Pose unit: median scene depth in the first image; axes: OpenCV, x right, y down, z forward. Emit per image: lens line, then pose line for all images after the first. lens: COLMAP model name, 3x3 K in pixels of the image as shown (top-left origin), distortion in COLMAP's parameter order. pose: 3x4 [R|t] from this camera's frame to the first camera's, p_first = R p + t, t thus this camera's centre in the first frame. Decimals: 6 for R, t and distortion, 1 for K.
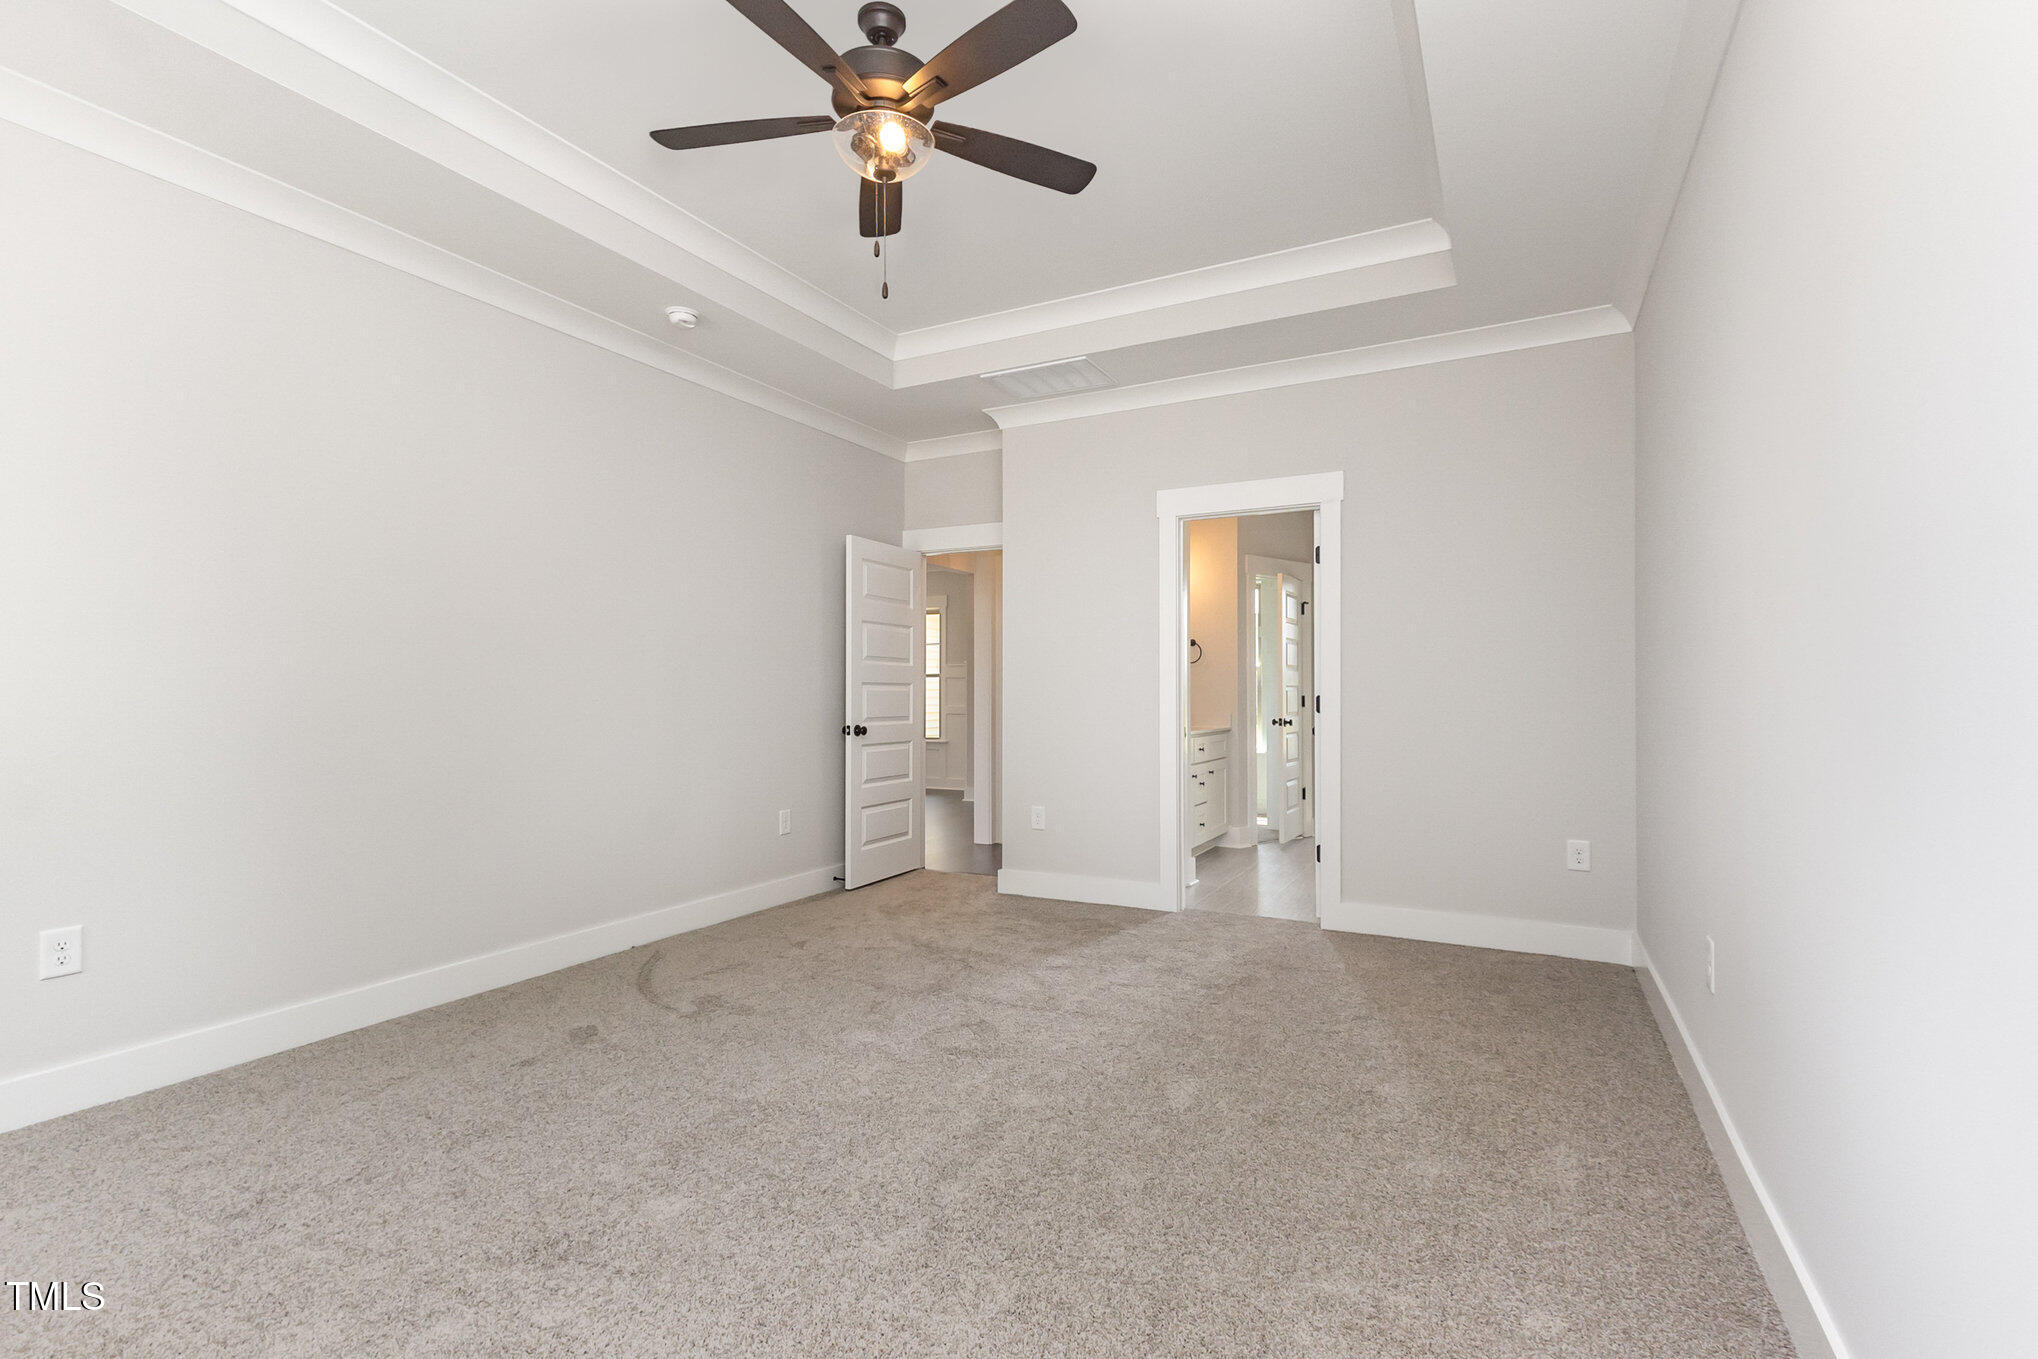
lens RADIAL K [[937.5, 0, 1024.0], [0, 937.5, 682.1], [0, 0, 1]] dist [0.016477, -0.000785]
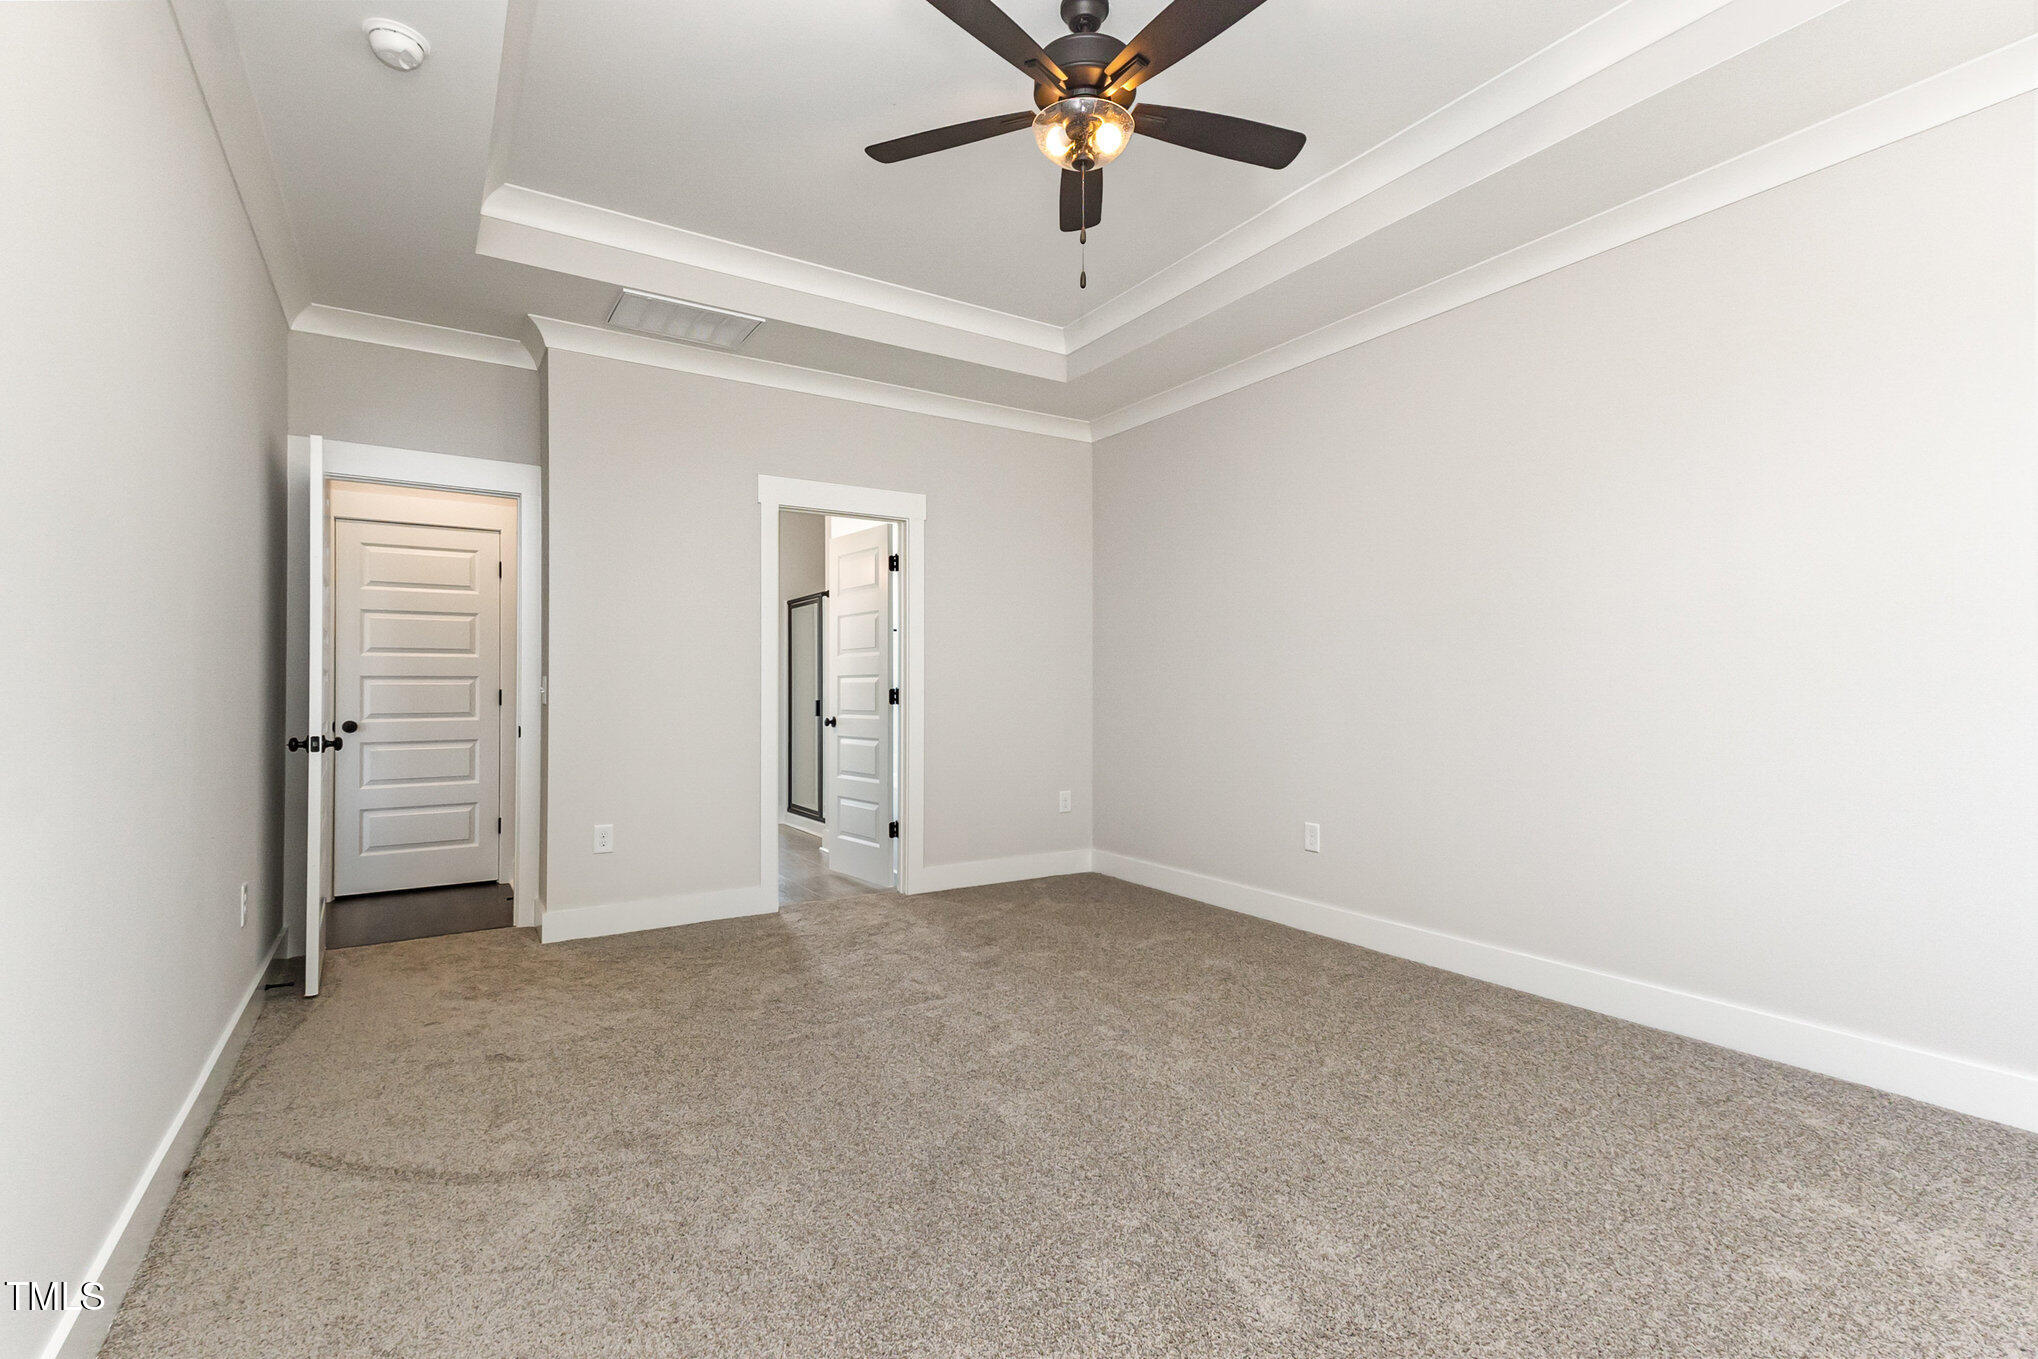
lens RADIAL K [[937.5, 0, 1022.3], [0, 937.5, 690.4], [0, 0, 1]] dist [0.016477, -0.000785]
pose [[0.496662, 0.000750, 0.867944, -0.568467], [-0.011981, 0.999910, 0.005992, 0.006072], [-0.867861, -0.013375, 0.496626, 0.302335]]
